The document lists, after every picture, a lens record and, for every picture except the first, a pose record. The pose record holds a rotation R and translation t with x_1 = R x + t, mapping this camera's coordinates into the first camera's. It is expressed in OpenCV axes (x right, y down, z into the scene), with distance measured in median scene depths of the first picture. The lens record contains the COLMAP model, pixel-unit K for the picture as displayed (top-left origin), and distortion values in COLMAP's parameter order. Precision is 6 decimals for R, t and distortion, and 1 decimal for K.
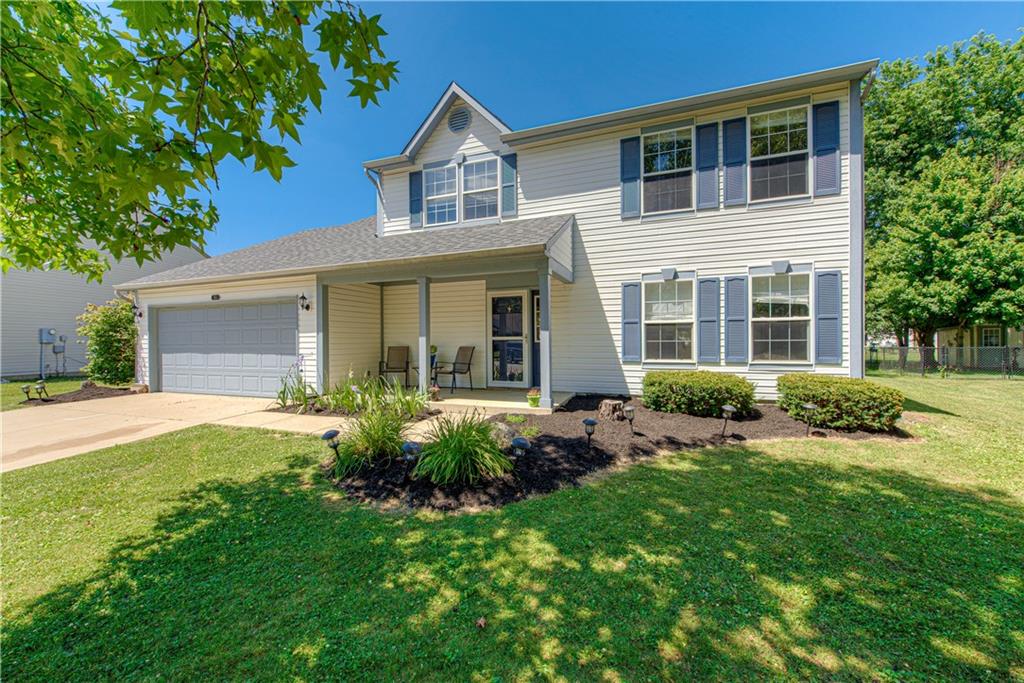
lens RADIAL K [[401.3, 0, 511.0], [0, 401.3, 344.5], [0, 0, 1]] dist [-0.001240, -0.001586]
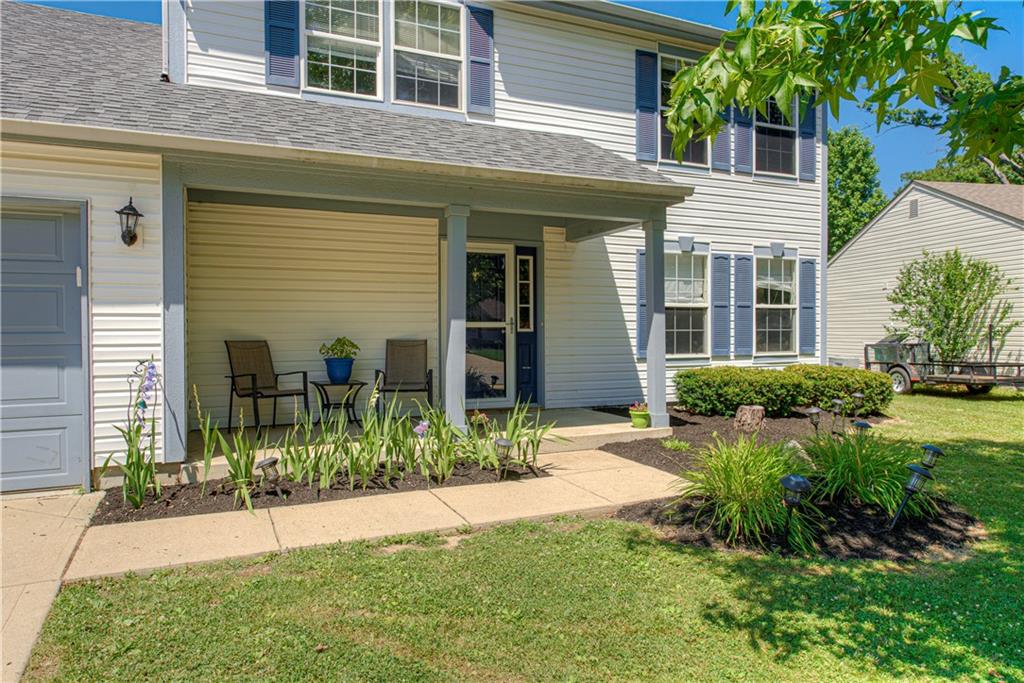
lens RADIAL K [[686.3, 0, 511.5], [0, 686.3, 337.3], [0, 0, 1]] dist [-0.005763, -0.000072]
pose [[0.696075, -0.002902, 0.717963, -0.785944], [0.003184, 0.999994, 0.000954, 0.002939], [-0.717962, 0.001622, 0.696081, 0.314252]]
